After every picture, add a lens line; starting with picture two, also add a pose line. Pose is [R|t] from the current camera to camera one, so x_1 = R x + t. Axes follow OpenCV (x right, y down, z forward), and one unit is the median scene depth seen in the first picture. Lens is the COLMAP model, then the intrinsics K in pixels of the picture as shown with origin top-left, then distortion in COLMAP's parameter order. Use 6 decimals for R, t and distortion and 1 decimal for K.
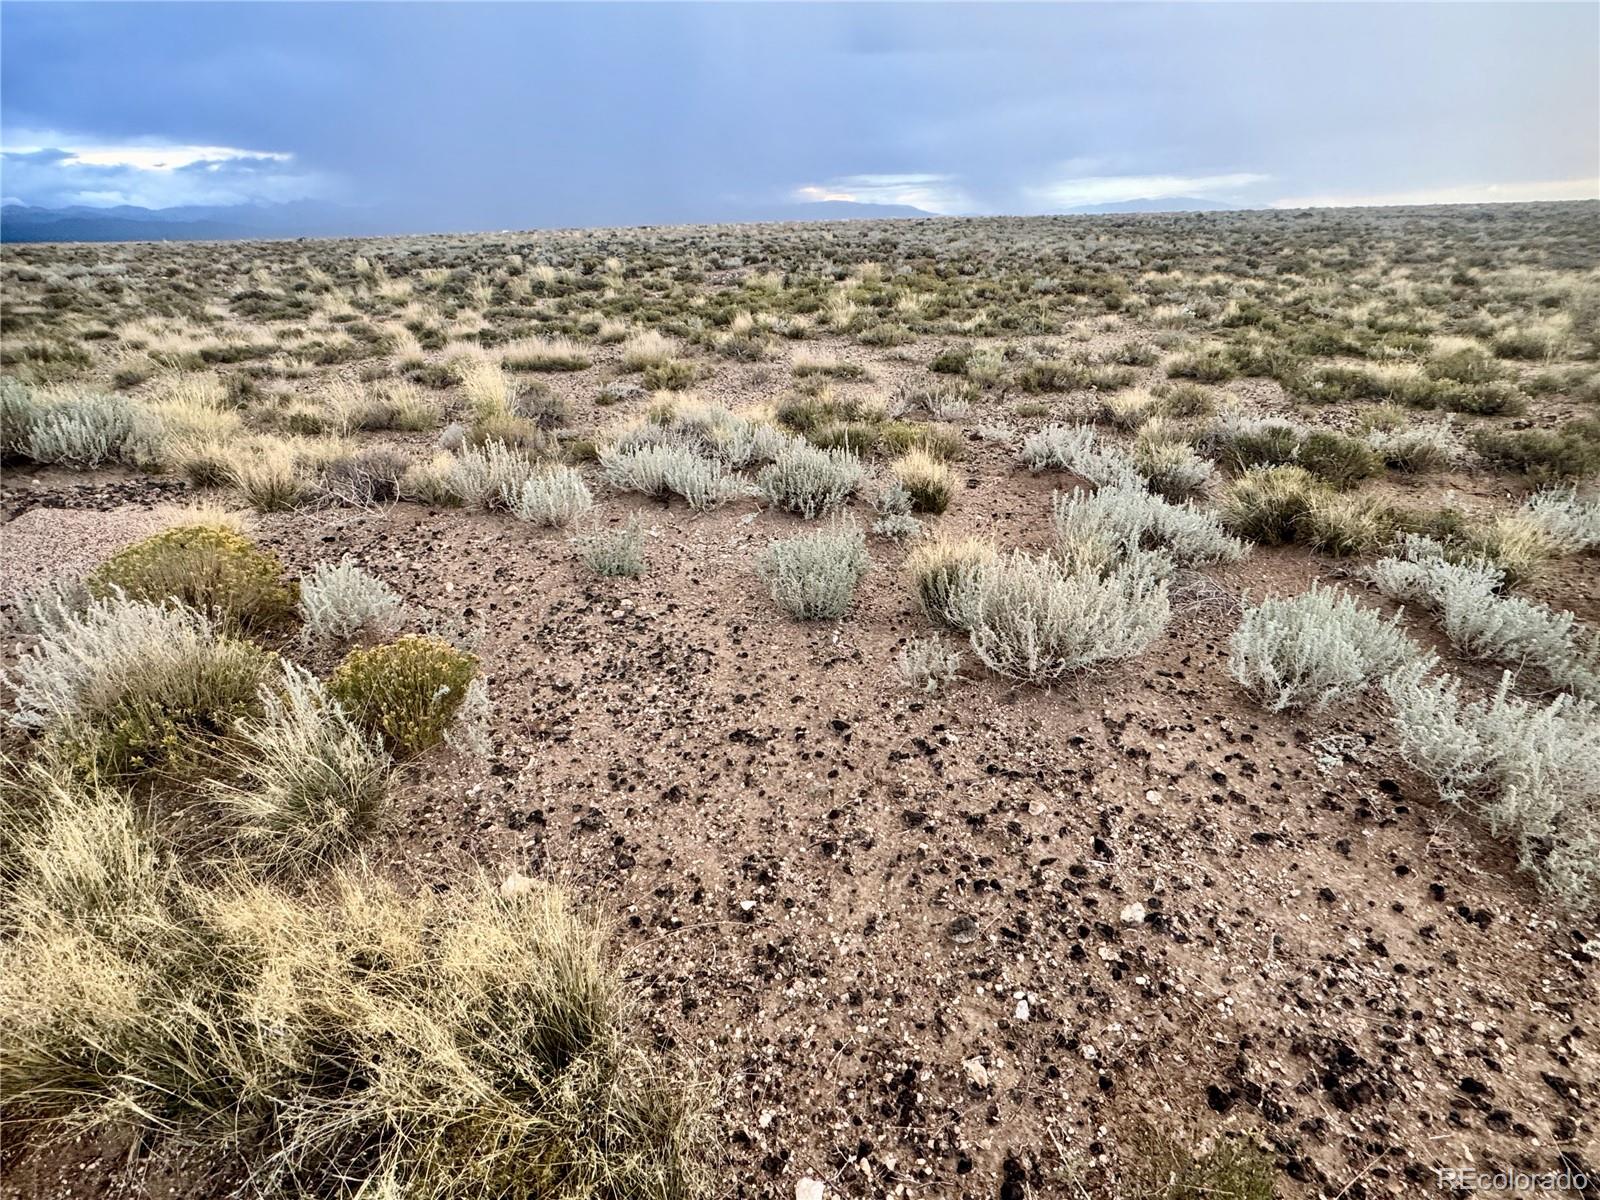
lens RADIAL K [[801.7, 0, 792.2], [0, 801.7, 605.1], [0, 0, 1]] dist [-0.000845, -0.000184]
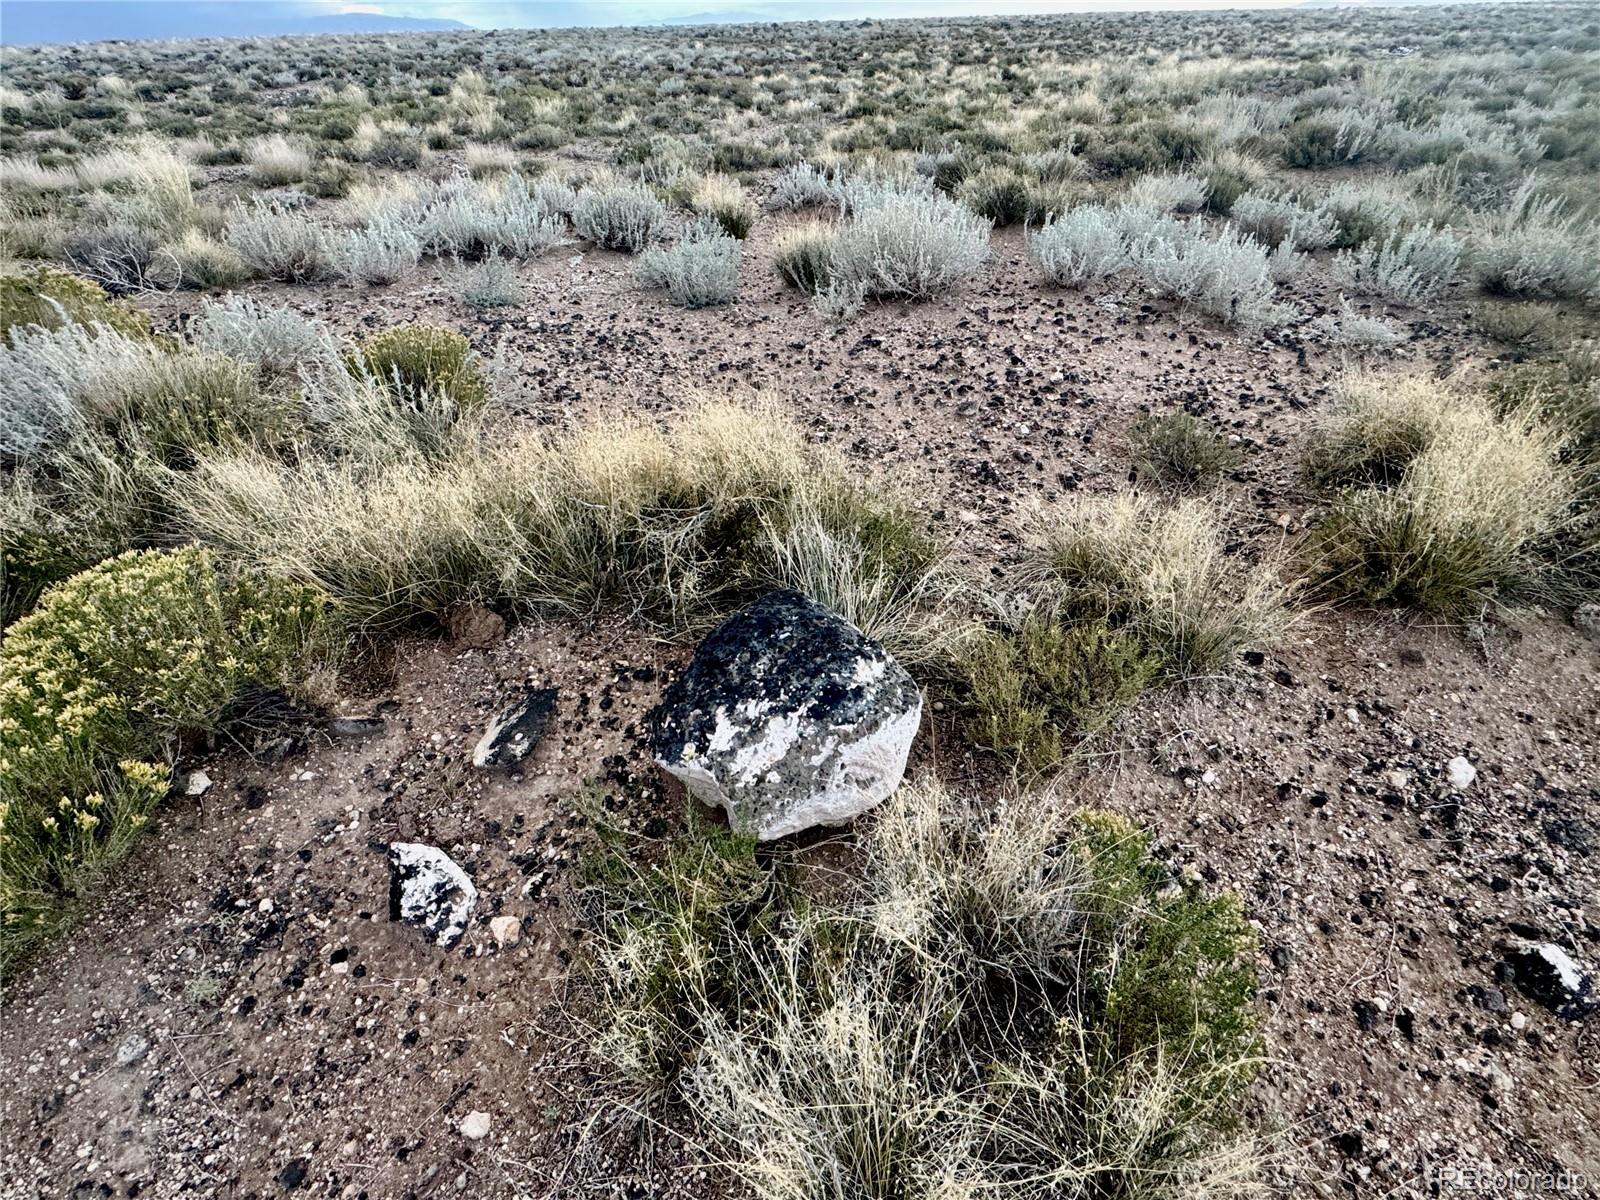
lens RADIAL K [[801.7, 0, 797.7], [0, 801.7, 600.9], [0, 0, 1]] dist [-0.000845, -0.000184]
pose [[0.895134, -0.258600, 0.363126, -0.624420], [0.195306, 0.959712, 0.202013, 0.348173], [-0.400737, -0.109908, 0.909577, -0.229825]]
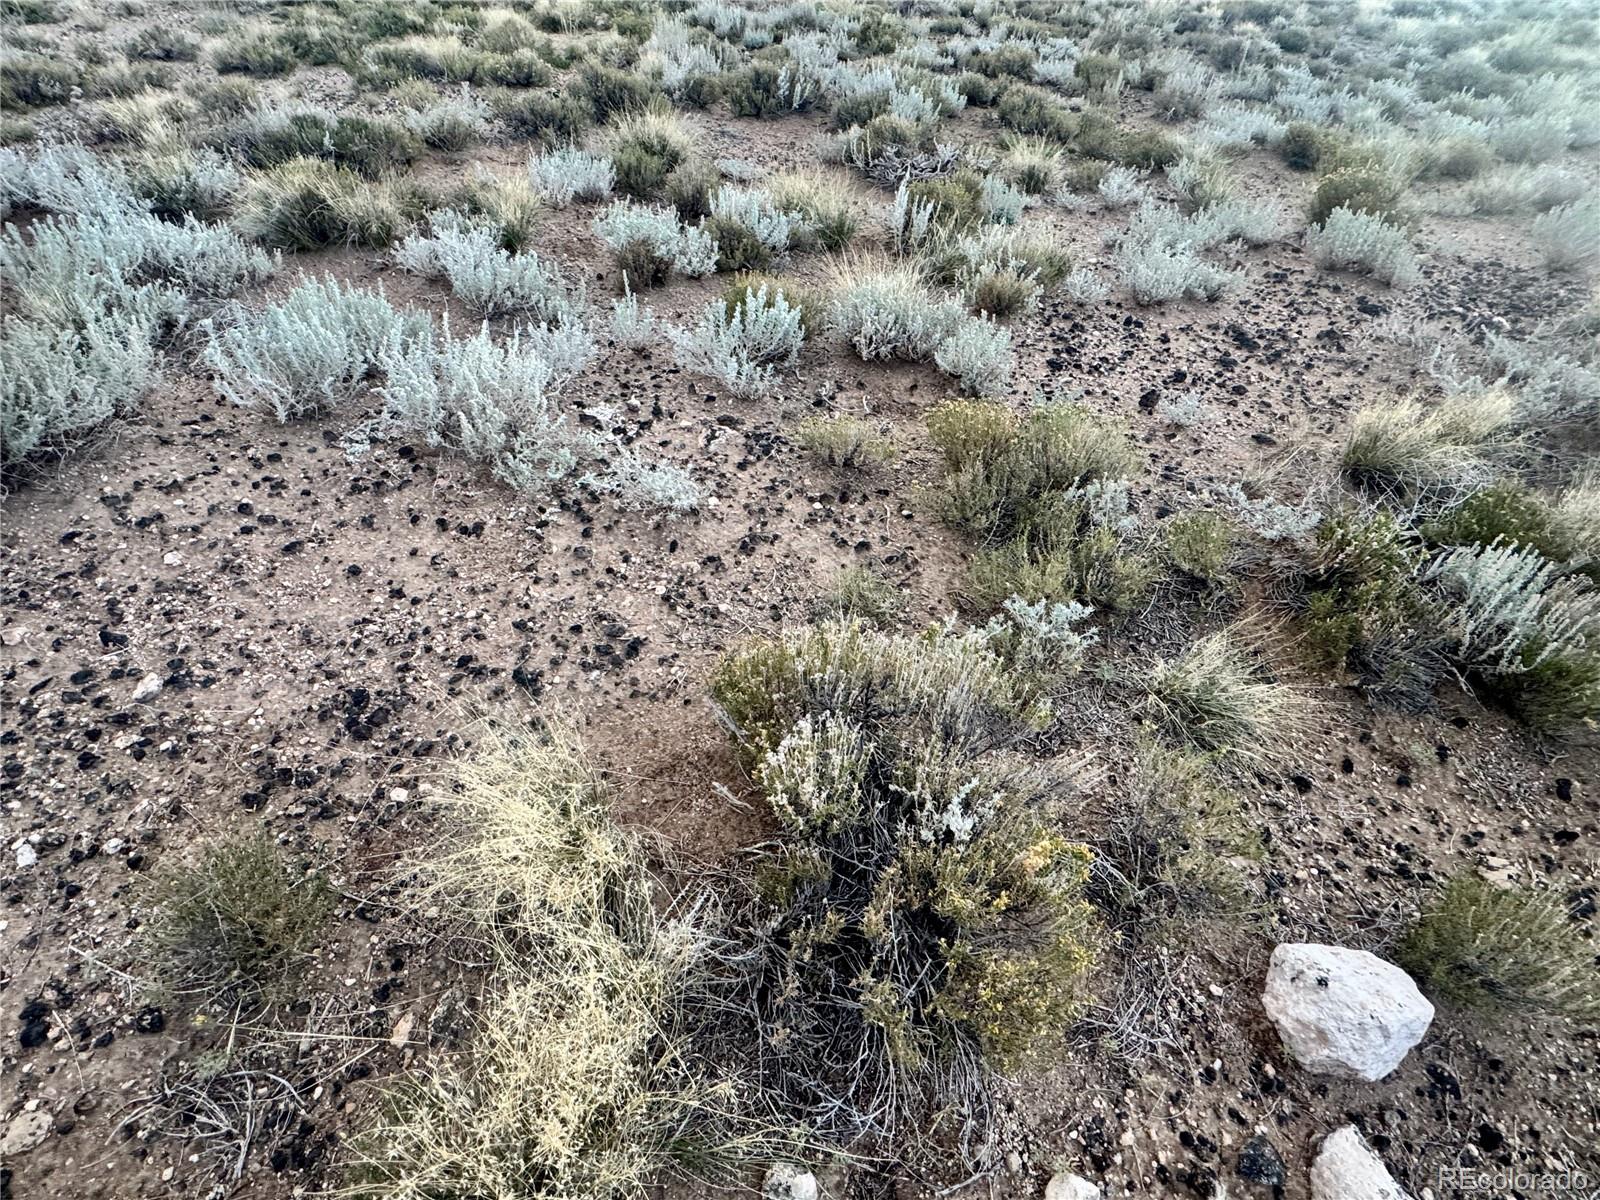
lens RADIAL K [[801.7, 0, 800.3], [0, 801.7, 598.6], [0, 0, 1]] dist [-0.000845, -0.000184]
pose [[0.616144, -0.480114, 0.624386, 0.324237], [0.278036, 0.874282, 0.397903, 0.125649], [-0.736928, -0.071564, 0.672172, -0.140373]]
